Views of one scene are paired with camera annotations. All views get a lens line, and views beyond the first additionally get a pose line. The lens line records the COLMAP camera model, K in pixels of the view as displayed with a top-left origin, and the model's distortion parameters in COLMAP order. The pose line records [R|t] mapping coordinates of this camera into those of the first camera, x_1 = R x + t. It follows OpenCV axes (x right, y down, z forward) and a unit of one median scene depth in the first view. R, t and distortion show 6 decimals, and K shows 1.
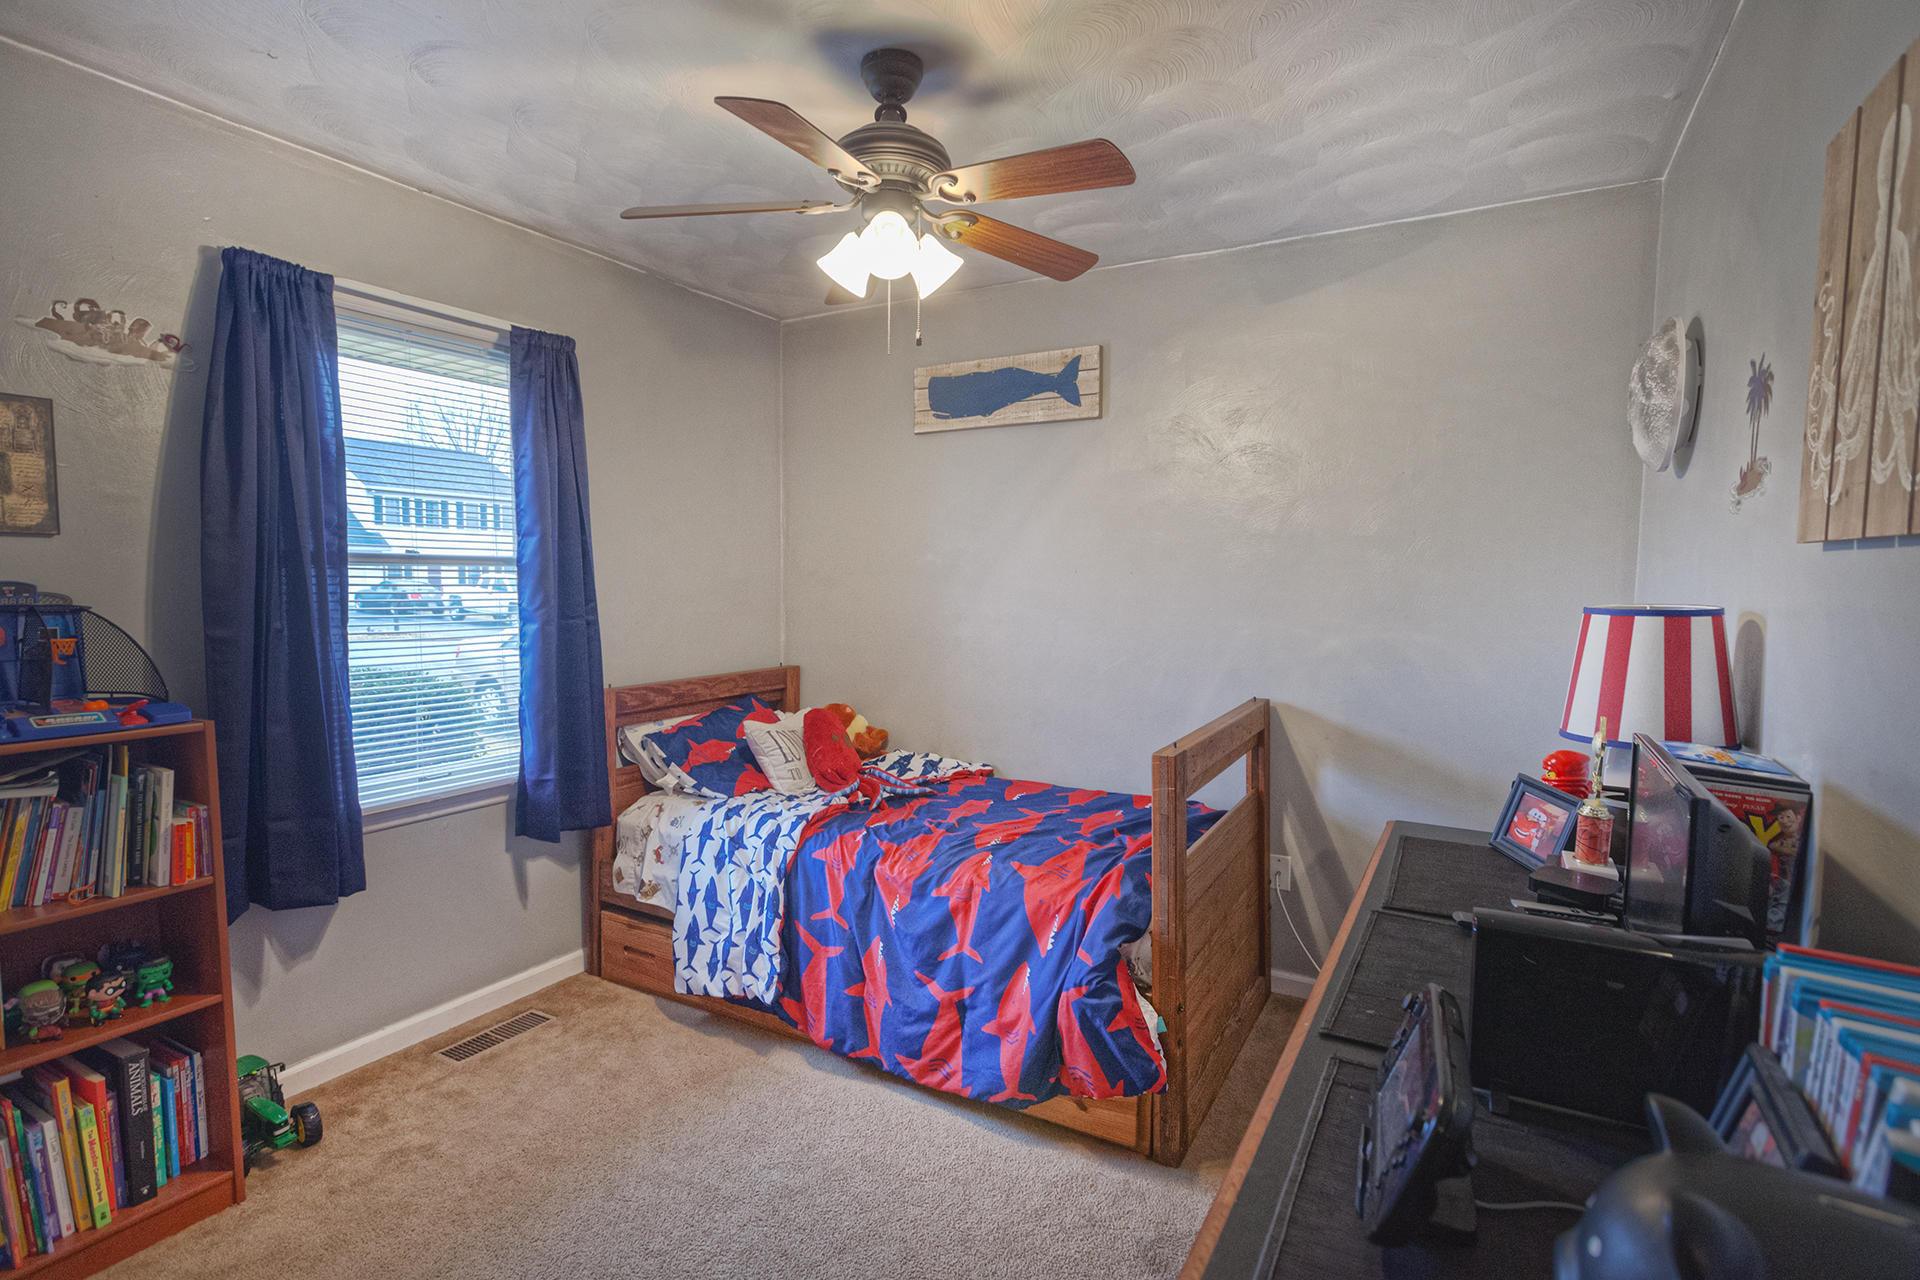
lens RADIAL K [[889.7, 0, 971.5], [0, 889.7, 637.8], [0, 0, 1]] dist [0.001339, 0.000389]
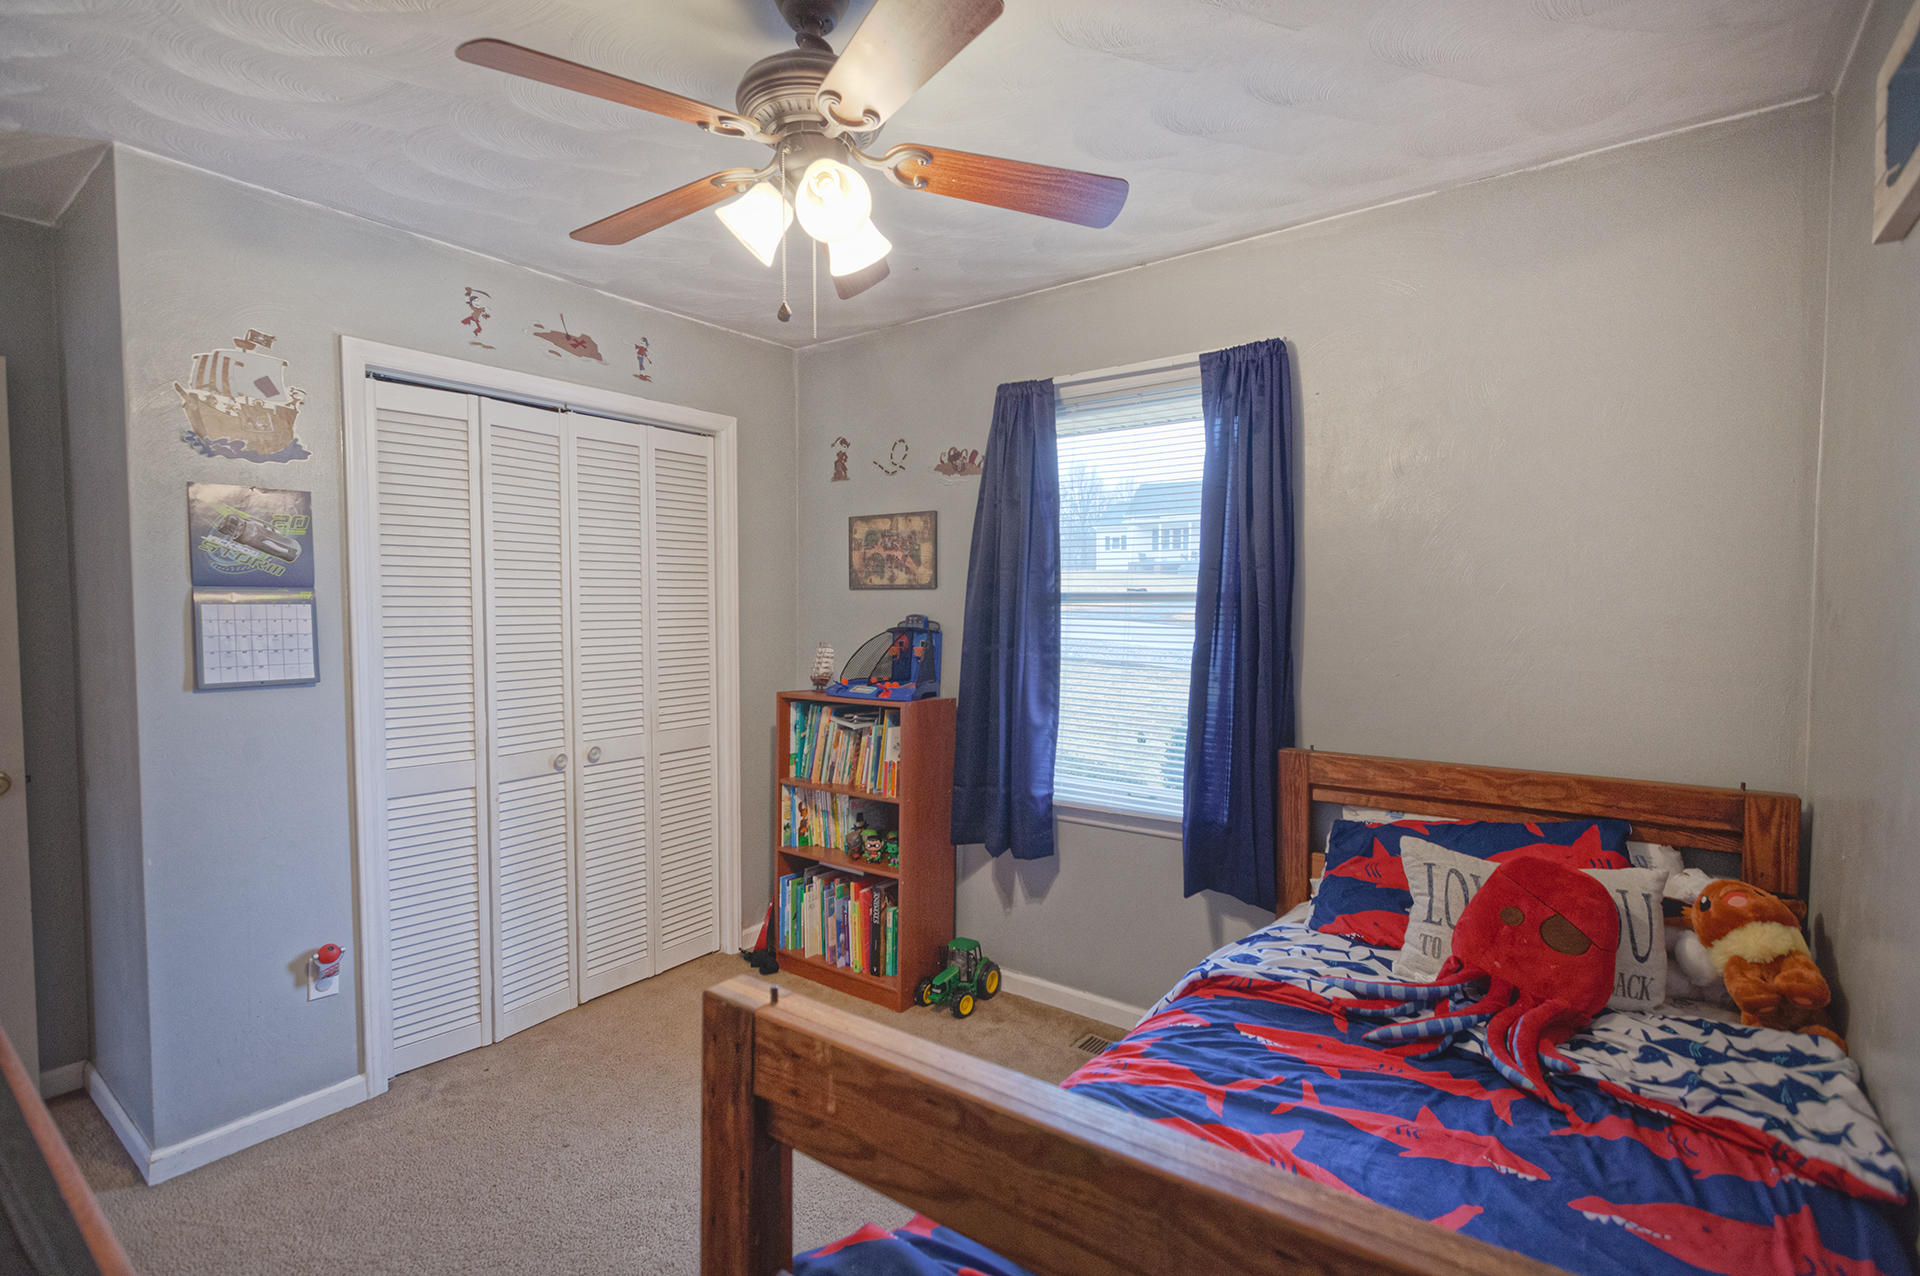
lens RADIAL K [[889.7, 0, 971.5], [0, 889.7, 635.8], [0, 0, 1]] dist [0.001339, 0.000389]
pose [[-0.105531, 0.012368, -0.994339, 0.482841], [-0.079484, 0.996618, 0.020832, -0.043814], [0.991234, 0.081233, -0.104191, 0.872464]]
